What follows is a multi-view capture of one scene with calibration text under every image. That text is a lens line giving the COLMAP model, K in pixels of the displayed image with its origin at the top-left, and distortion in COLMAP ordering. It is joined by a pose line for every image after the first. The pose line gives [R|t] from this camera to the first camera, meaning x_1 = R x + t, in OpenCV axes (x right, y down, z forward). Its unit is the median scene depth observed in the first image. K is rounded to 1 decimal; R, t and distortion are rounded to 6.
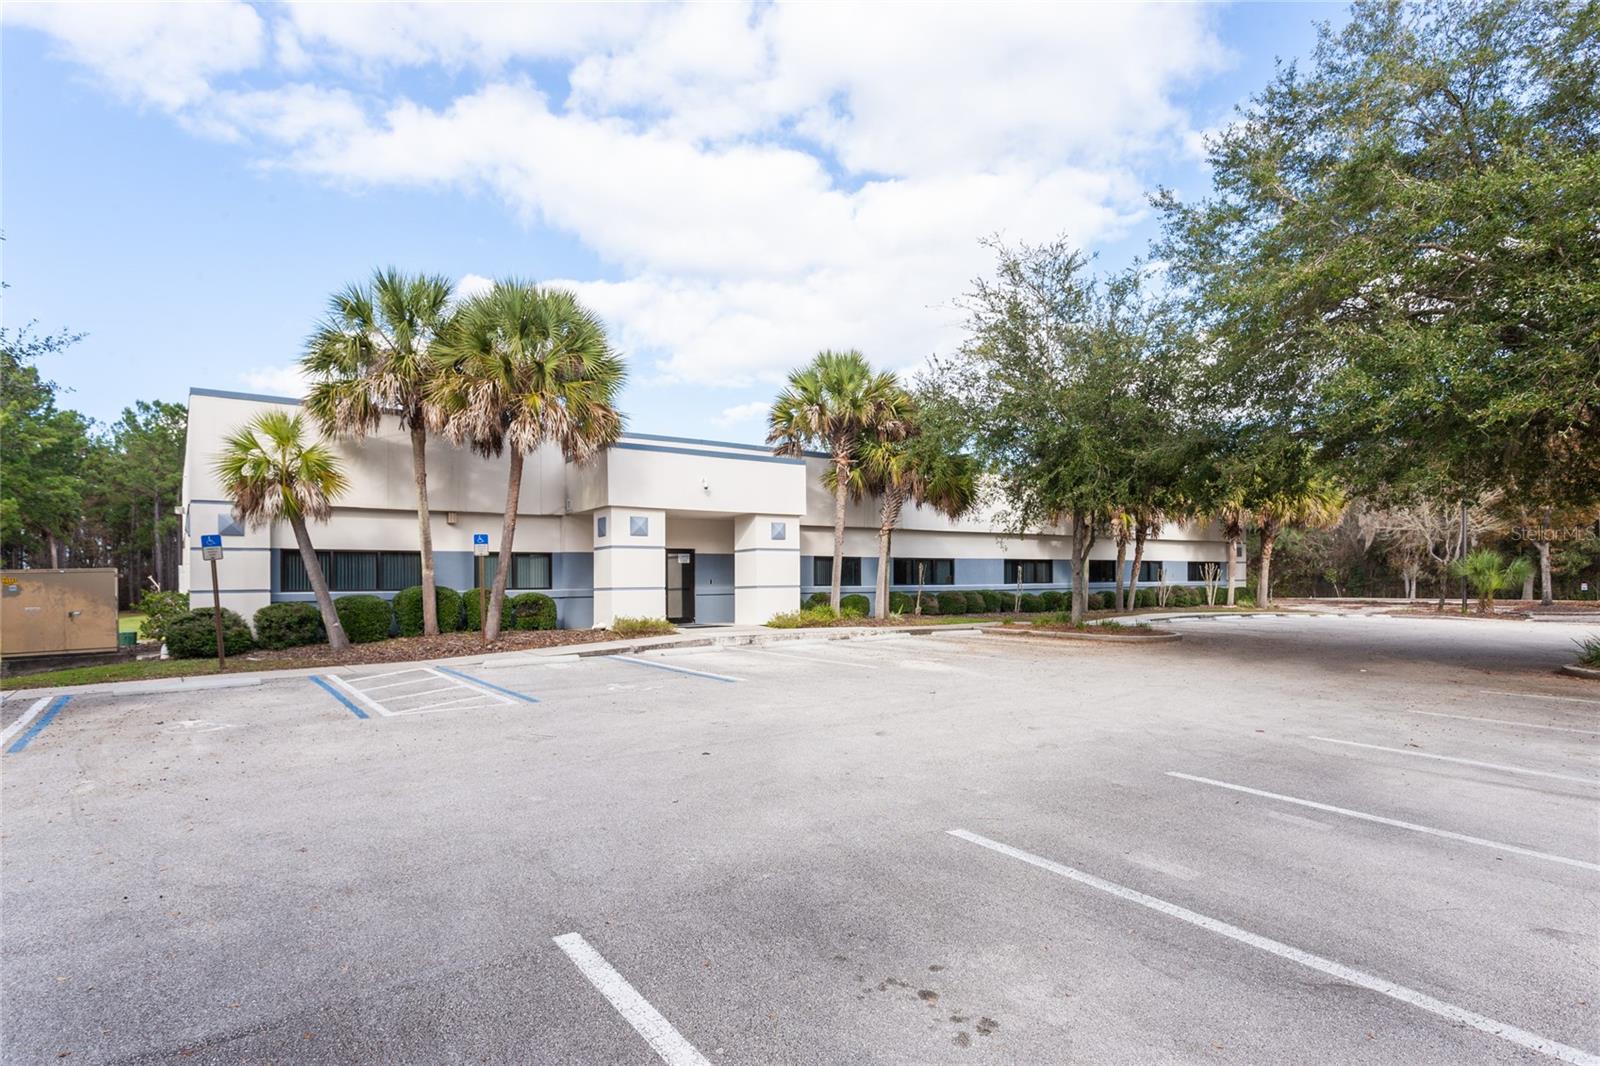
lens RADIAL K [[875.7, 0, 800.0], [0, 875.7, 533.0], [0, 0, 1]] dist [-0.001032, 0.000275]
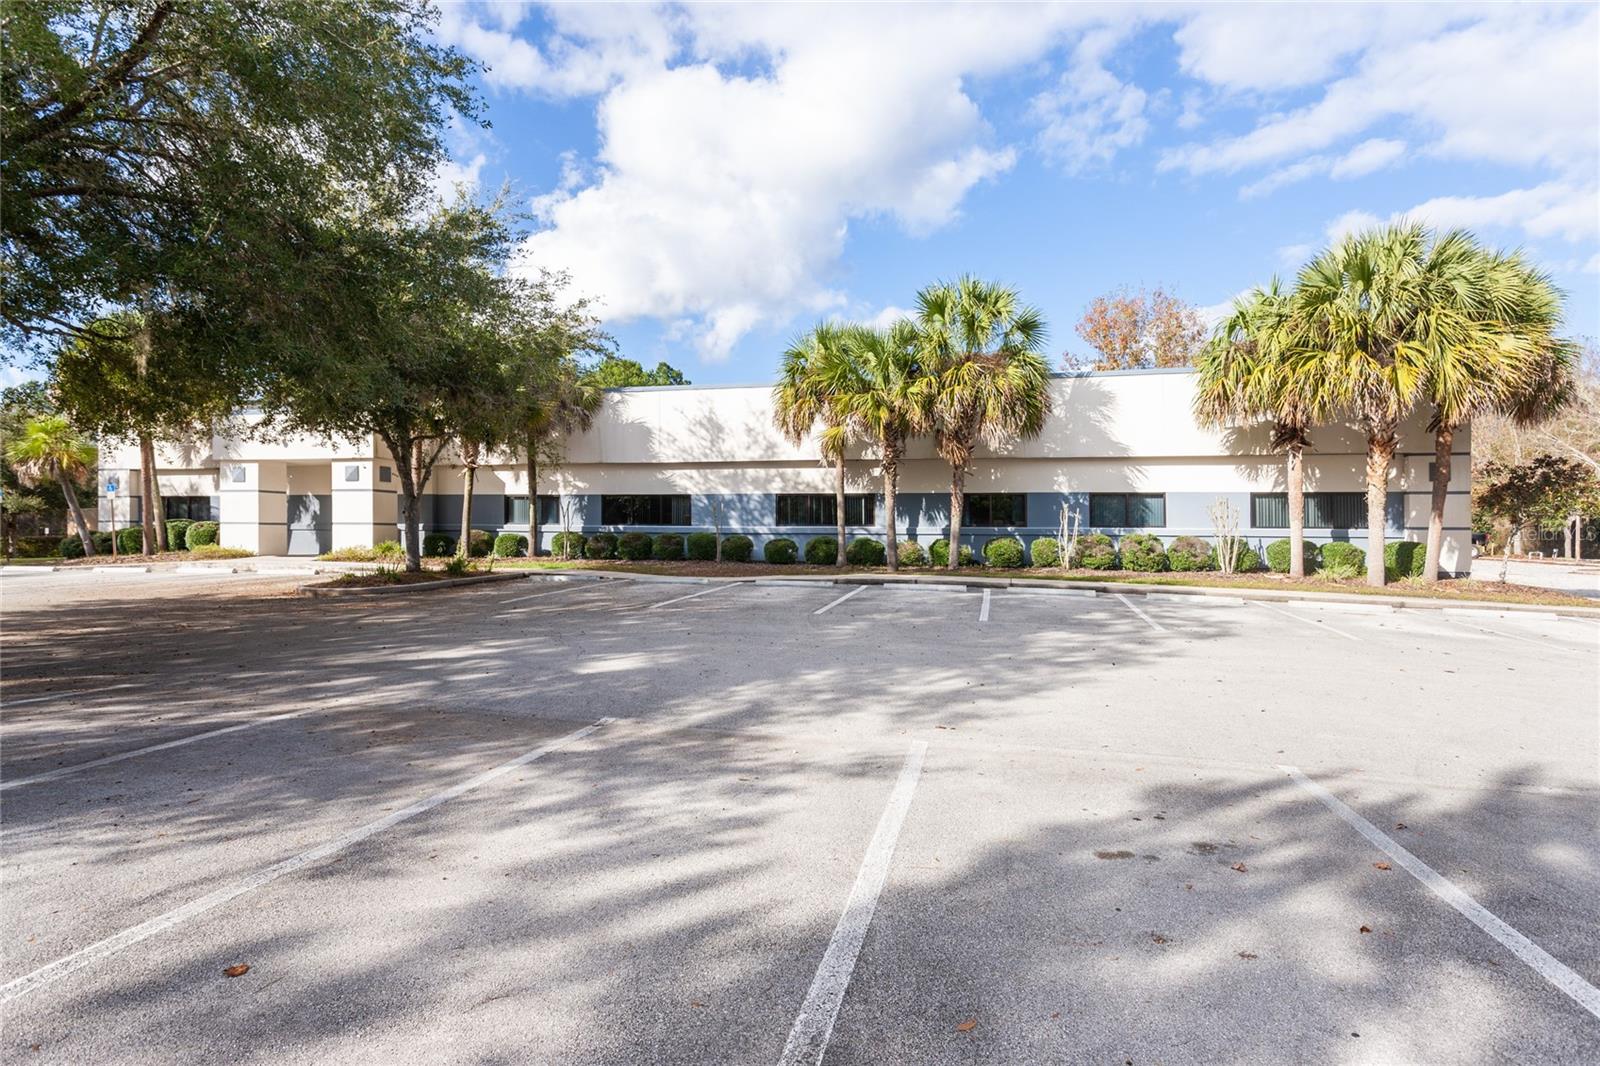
lens RADIAL K [[875.7, 0, 800.0], [0, 875.7, 533.0], [0, 0, 1]] dist [-0.001032, 0.000275]
pose [[0.611166, 0.022907, -0.791171, 1.144398], [0.032042, 0.998046, 0.053648, 0.030468], [0.790853, -0.058138, 0.609238, 0.722167]]
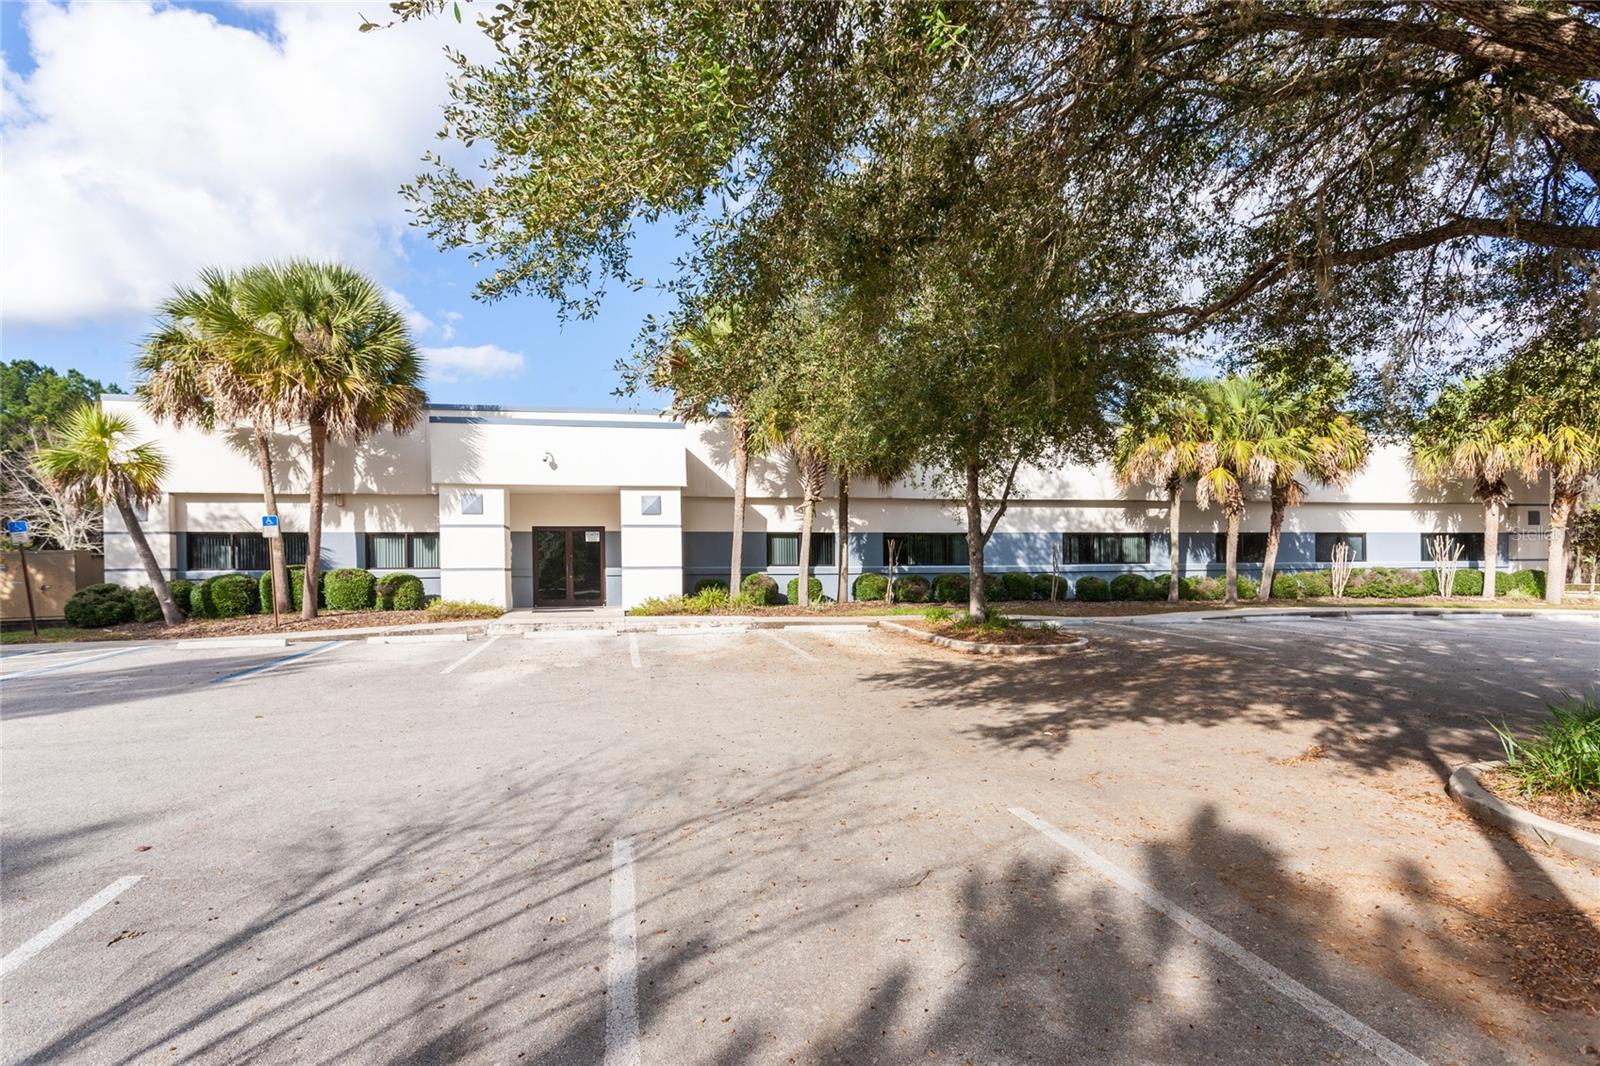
lens RADIAL K [[875.7, 0, 800.0], [0, 875.7, 533.0], [0, 0, 1]] dist [-0.001032, 0.000275]
pose [[0.893934, -0.011470, -0.448053, 0.503024], [0.022373, 0.999568, 0.019048, 0.012543], [0.447641, -0.027052, 0.893804, 0.266744]]
